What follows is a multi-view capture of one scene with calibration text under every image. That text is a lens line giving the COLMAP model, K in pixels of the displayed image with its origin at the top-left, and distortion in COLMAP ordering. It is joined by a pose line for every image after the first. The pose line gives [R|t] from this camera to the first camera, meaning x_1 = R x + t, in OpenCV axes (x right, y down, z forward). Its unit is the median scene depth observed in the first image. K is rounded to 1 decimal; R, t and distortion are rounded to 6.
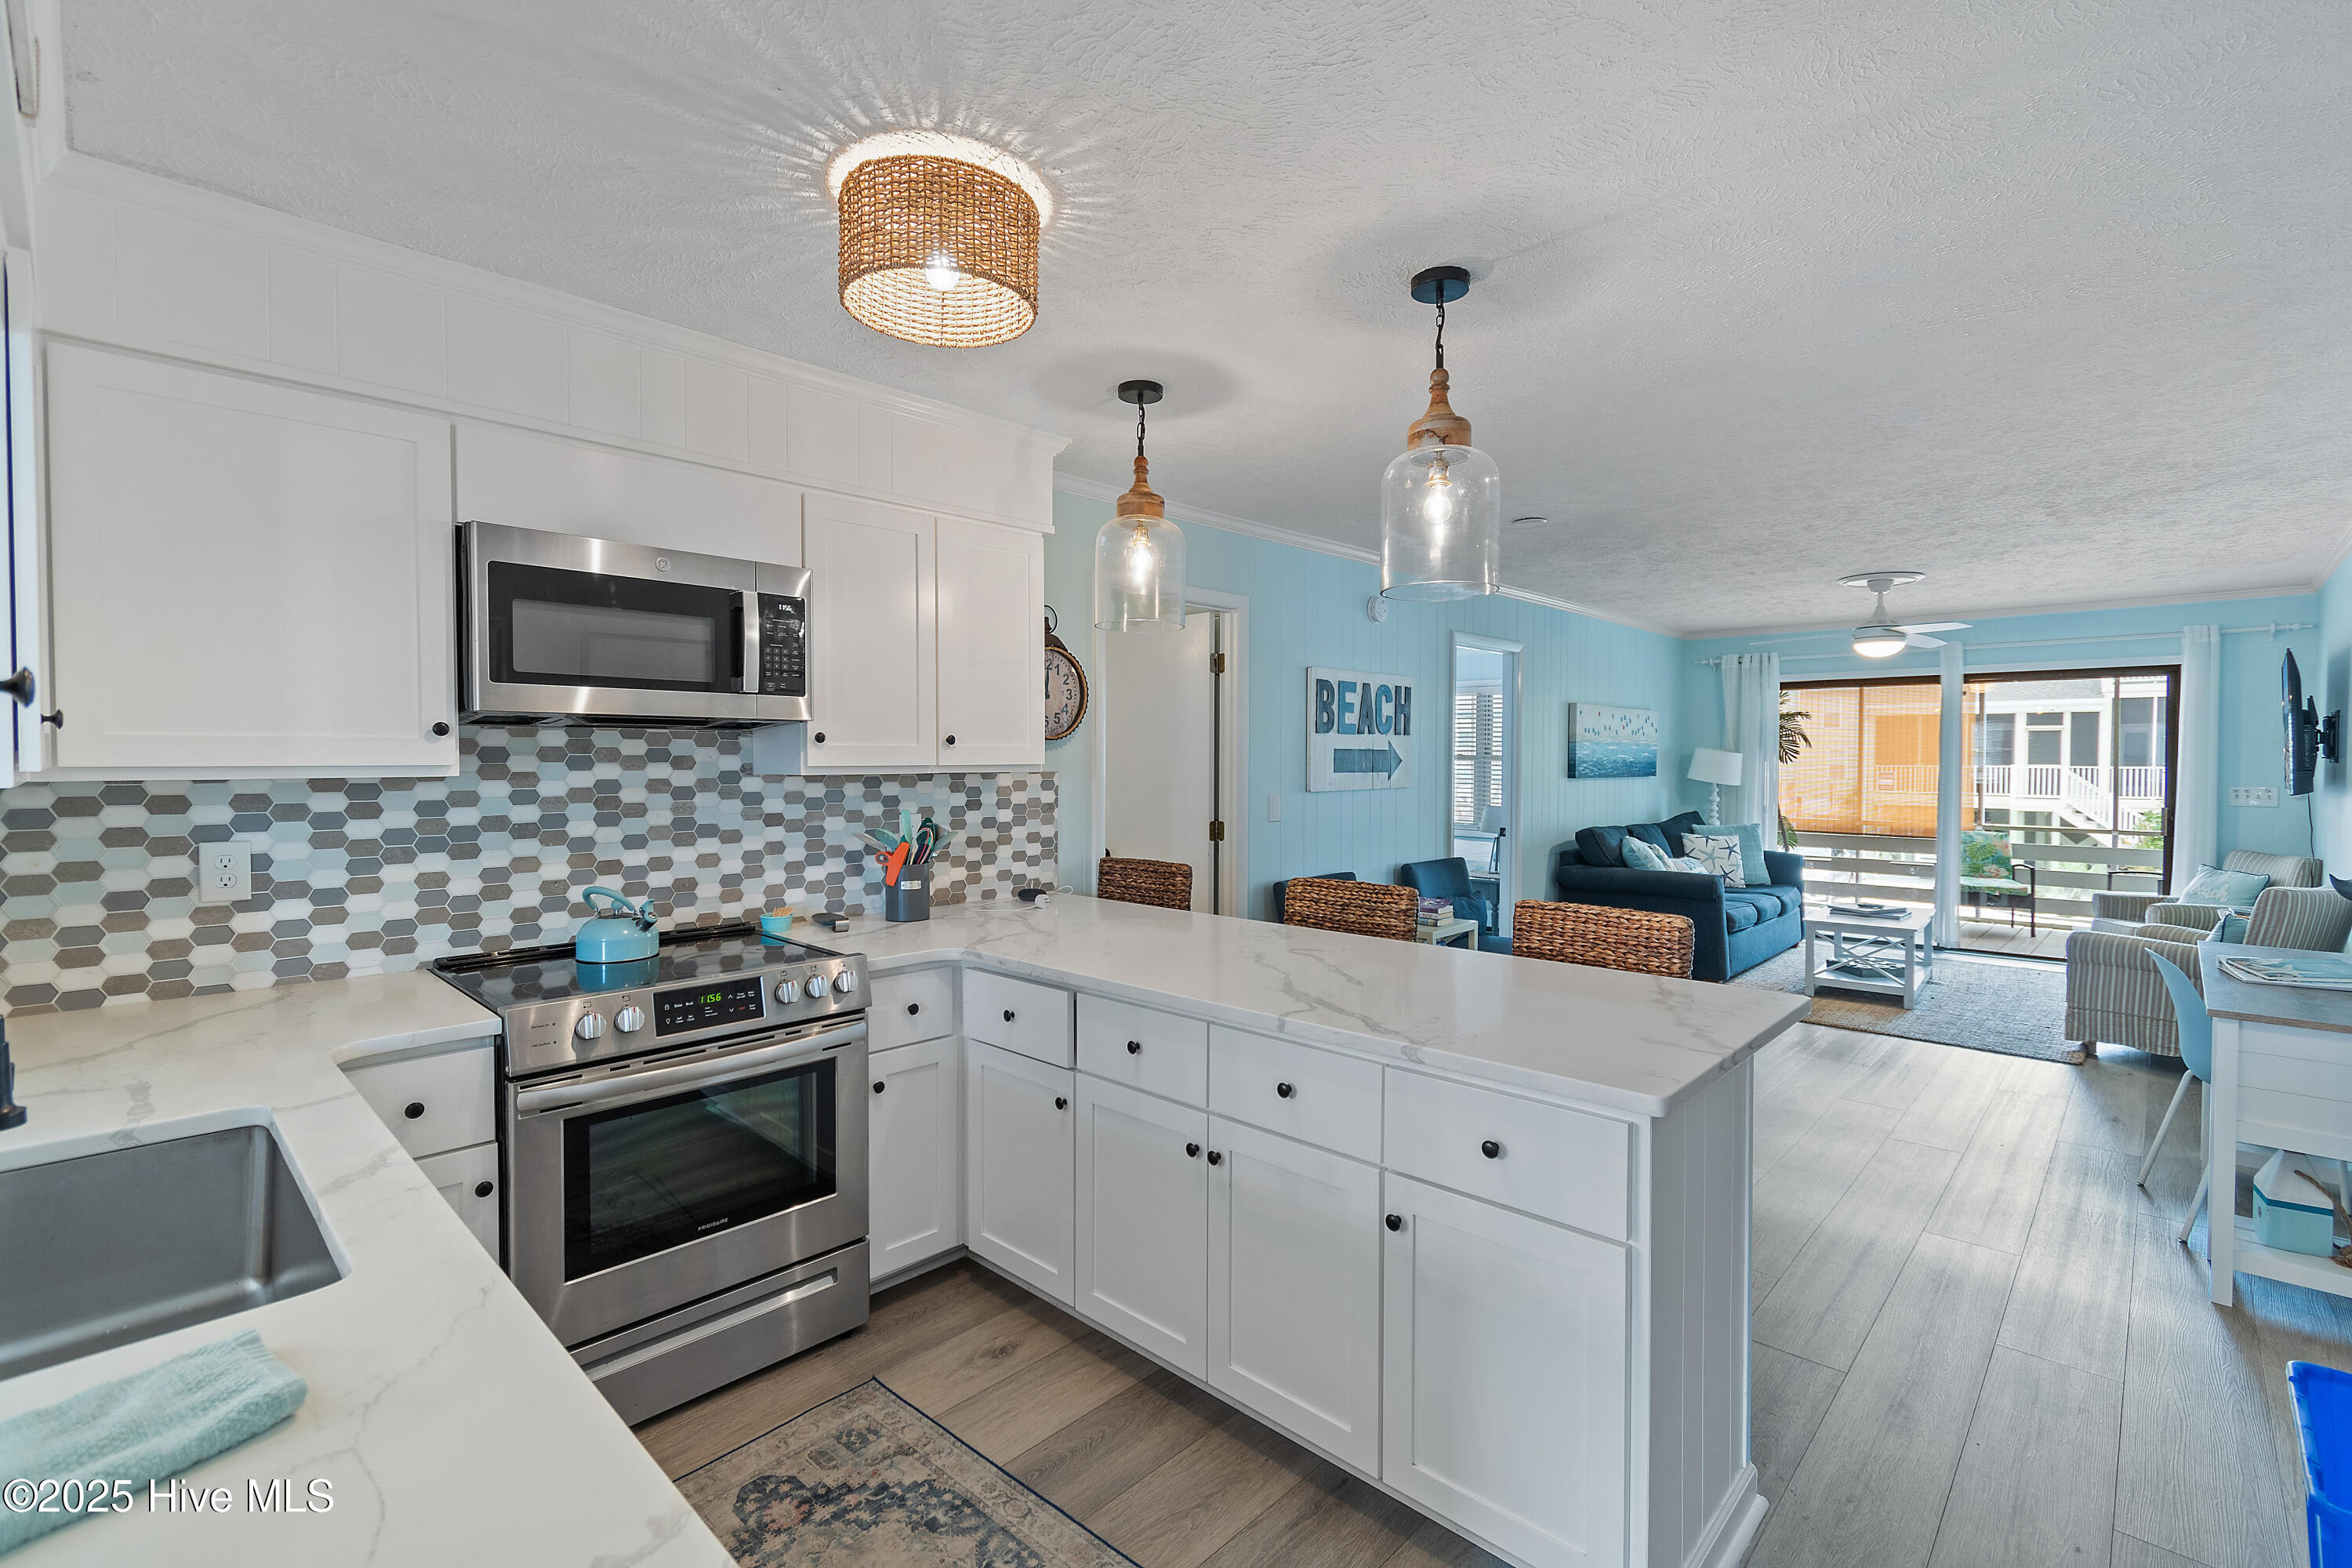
lens RADIAL K [[1032.0, 0, 1171.9], [0, 1032.0, 780.9], [0, 0, 1]] dist [0.000251, -0.000005]
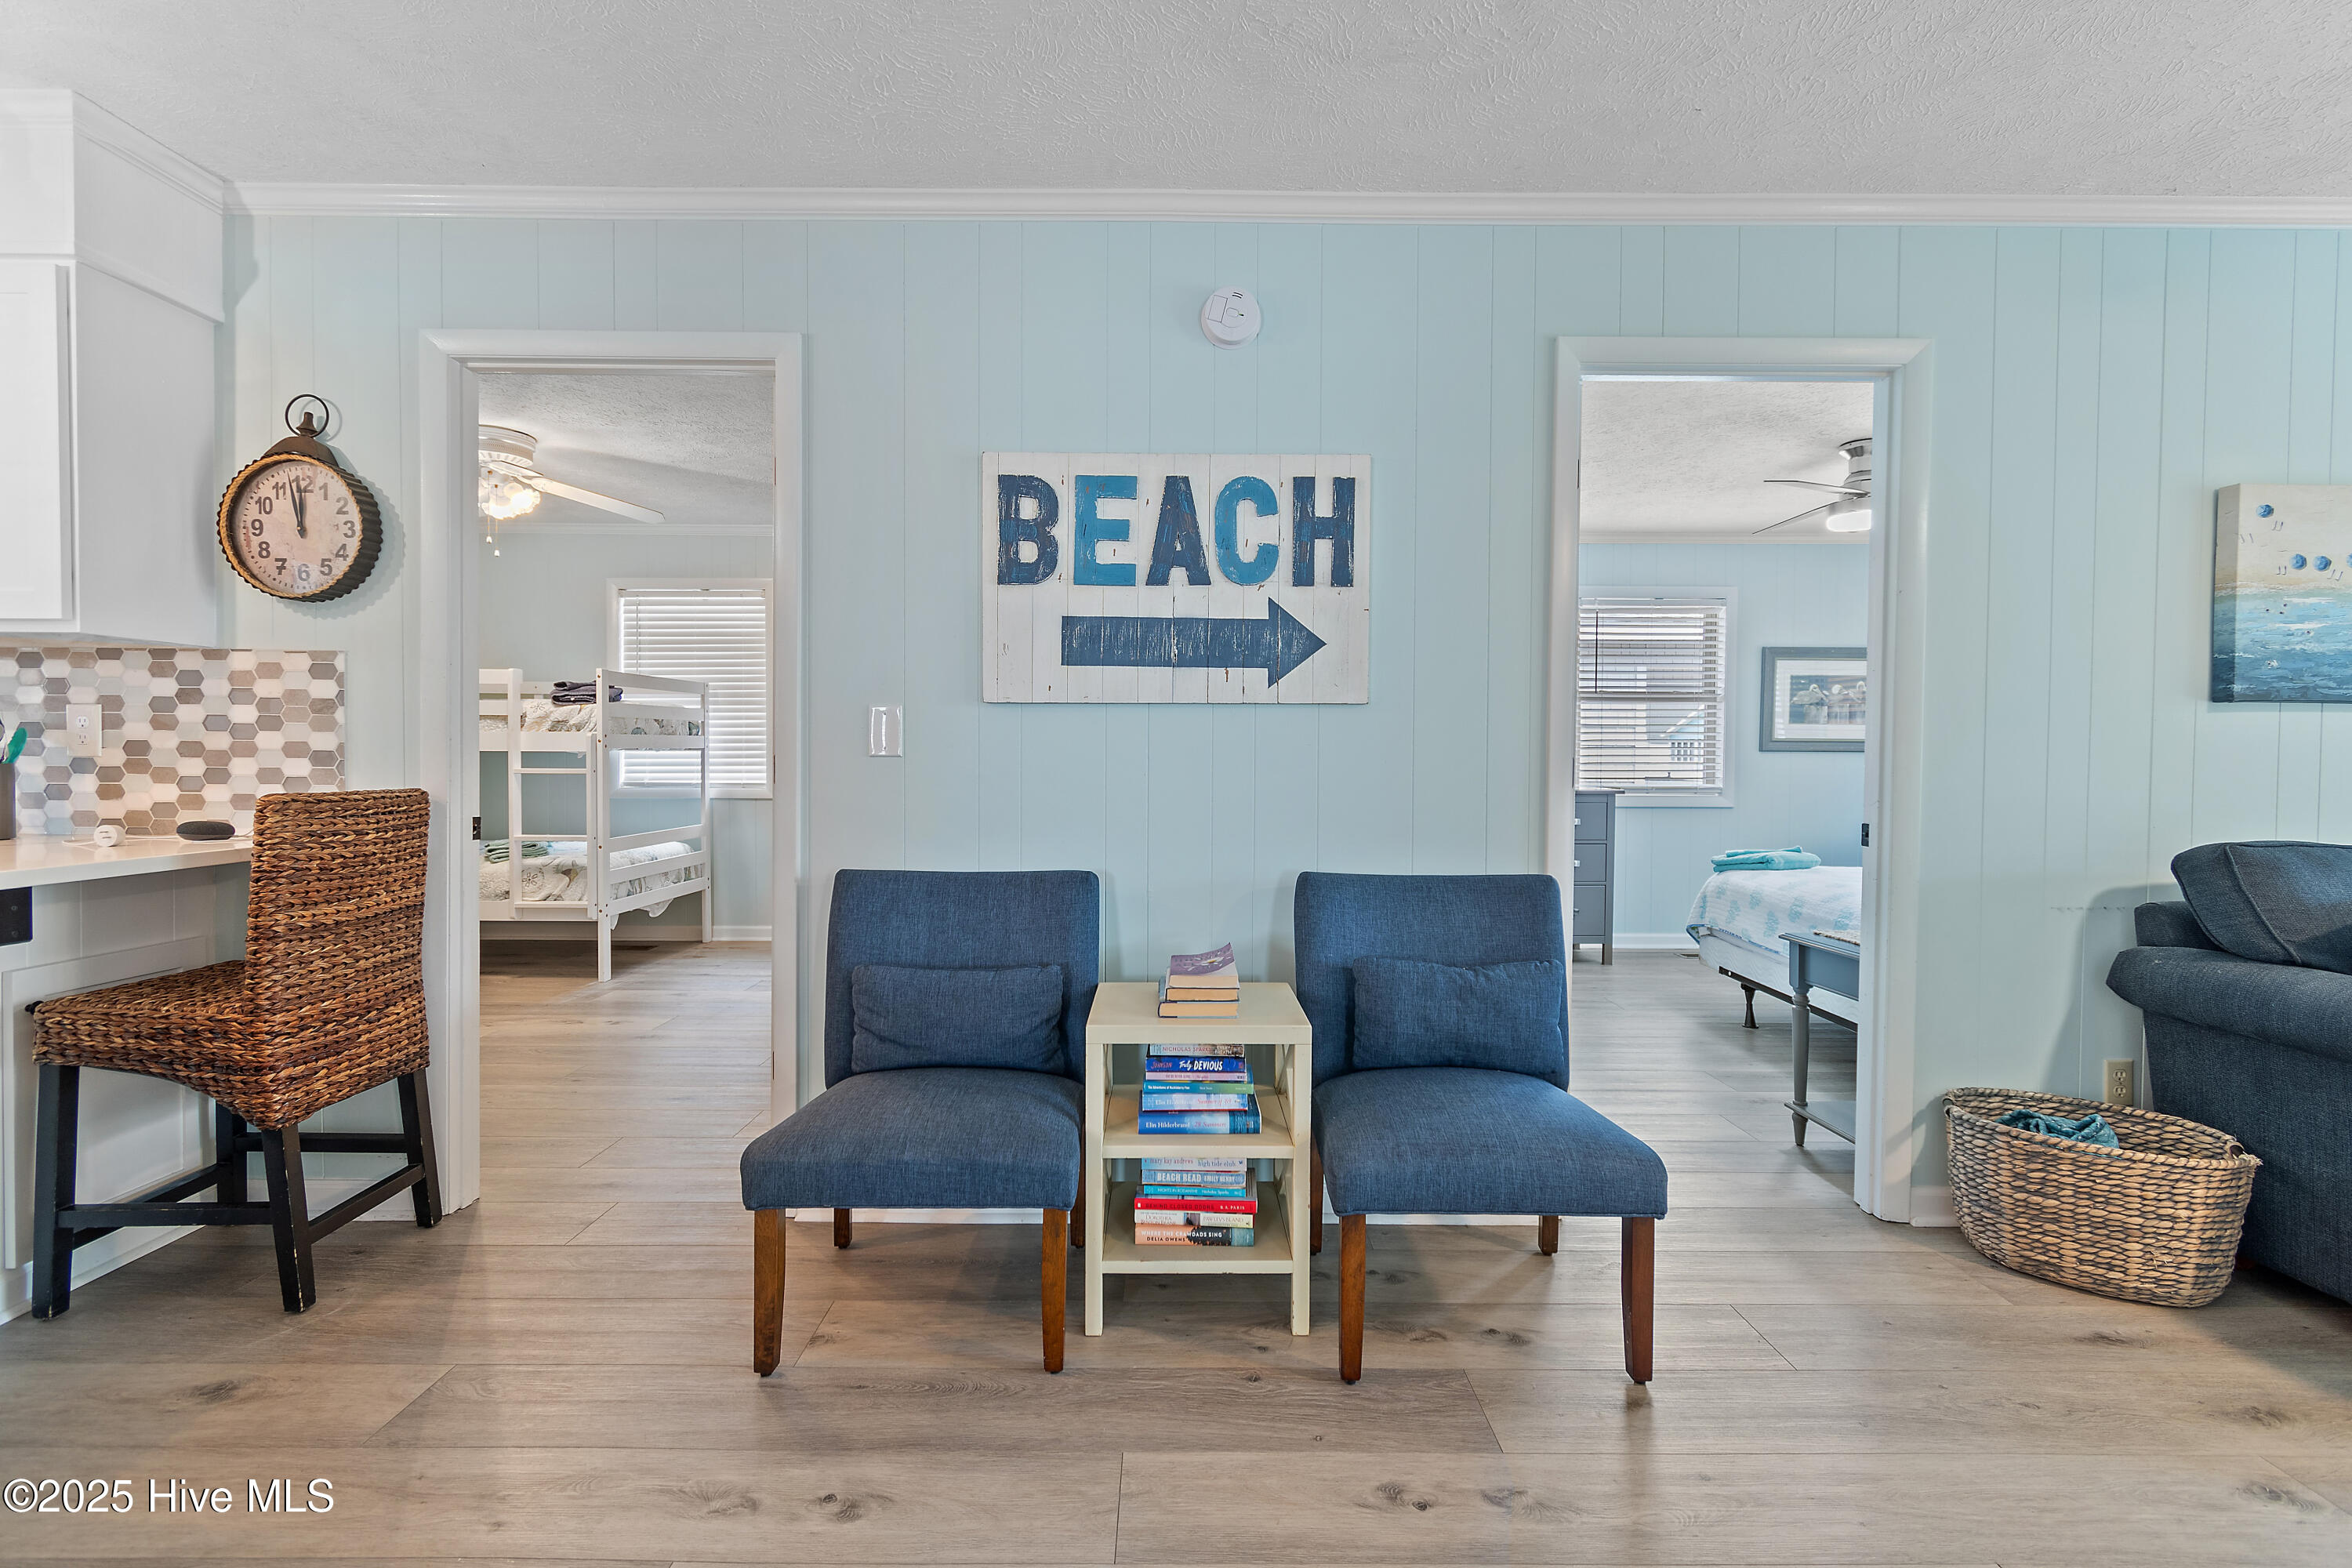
lens RADIAL K [[1032.0, 0, 1182.2], [0, 1032.0, 765.5], [0, 0, 1]] dist [0.000251, -0.000005]
pose [[0.697409, 0.019696, -0.716403, 0.725581], [-0.024099, 0.999701, 0.004025, 0.047880], [0.716268, 0.014457, 0.697675, 0.927500]]
